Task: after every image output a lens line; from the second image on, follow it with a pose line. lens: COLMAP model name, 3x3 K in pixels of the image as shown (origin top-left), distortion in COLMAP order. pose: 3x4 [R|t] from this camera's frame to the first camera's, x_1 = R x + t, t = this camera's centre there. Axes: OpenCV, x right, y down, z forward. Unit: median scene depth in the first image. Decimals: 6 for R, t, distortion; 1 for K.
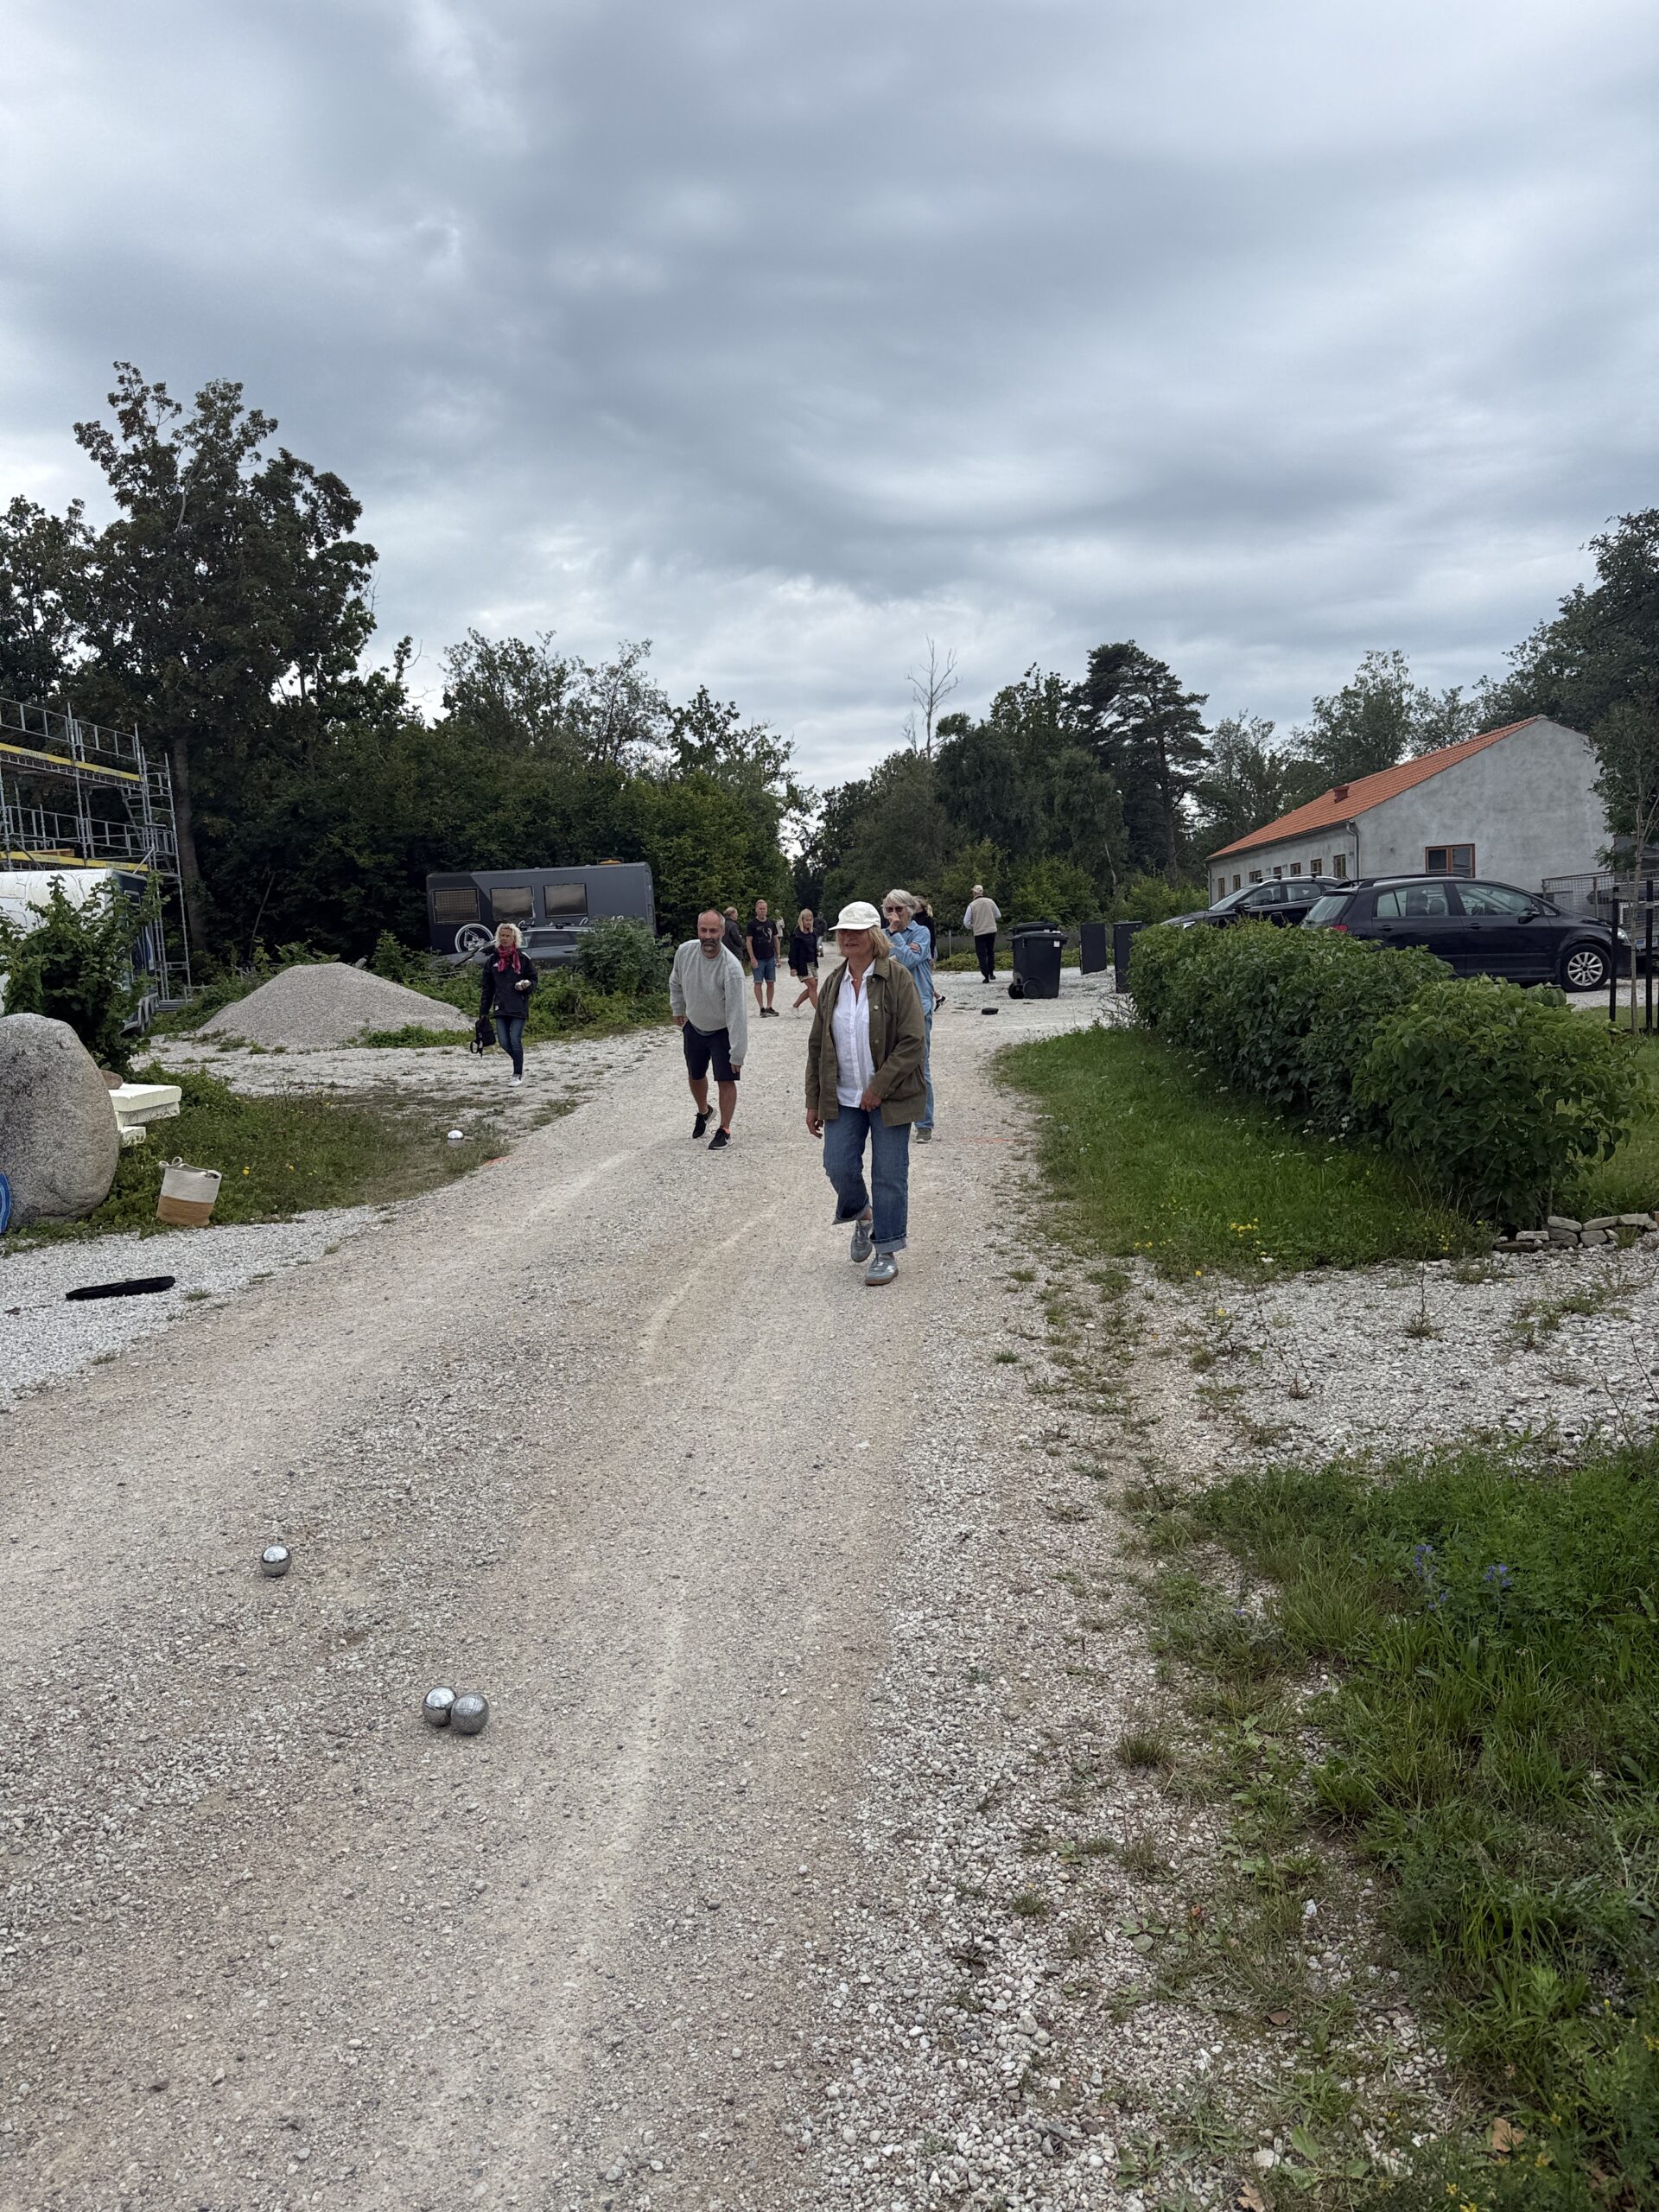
lens RADIAL K [[1752.7, 0, 829.5], [0, 1752.7, 1106.0], [0, 0, 1]] dist [-0.003764, -0.002089]
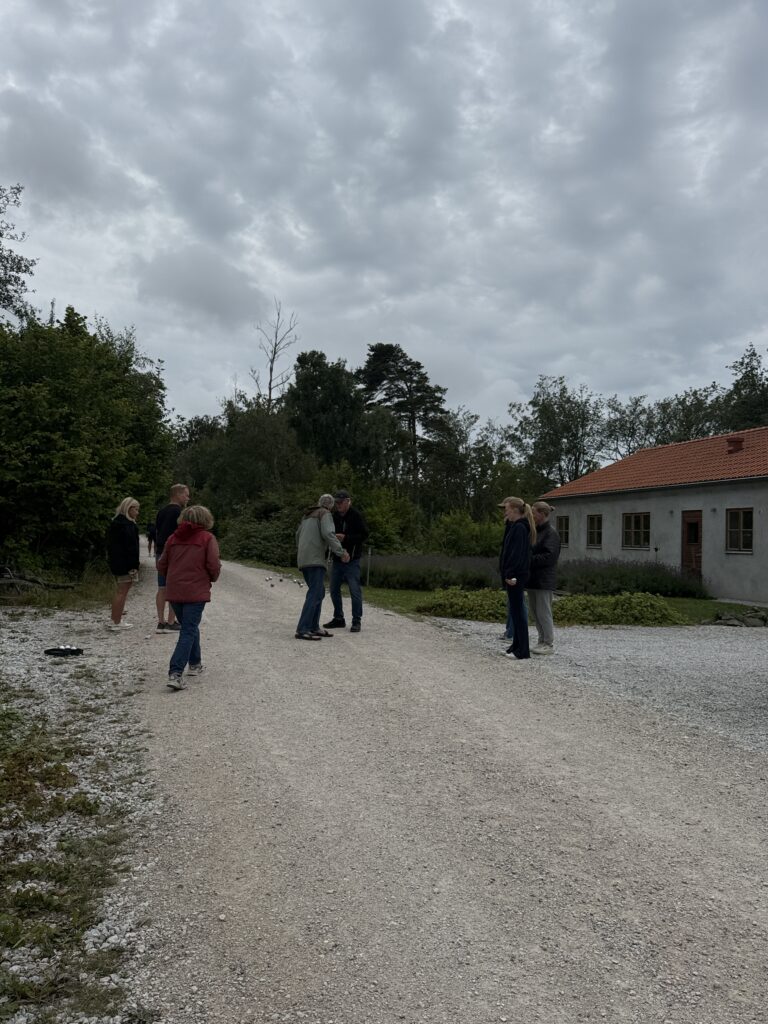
lens RADIAL K [[869.8, 0, 384.0], [0, 869.8, 512.0], [0, 0, 1]] dist [-0.002014, -0.000904]
pose [[0.952409, 0.083283, 0.293226, -0.028589], [-0.043605, 0.989283, -0.139350, -0.037293], [-0.301689, 0.119932, 0.945833, 0.369490]]
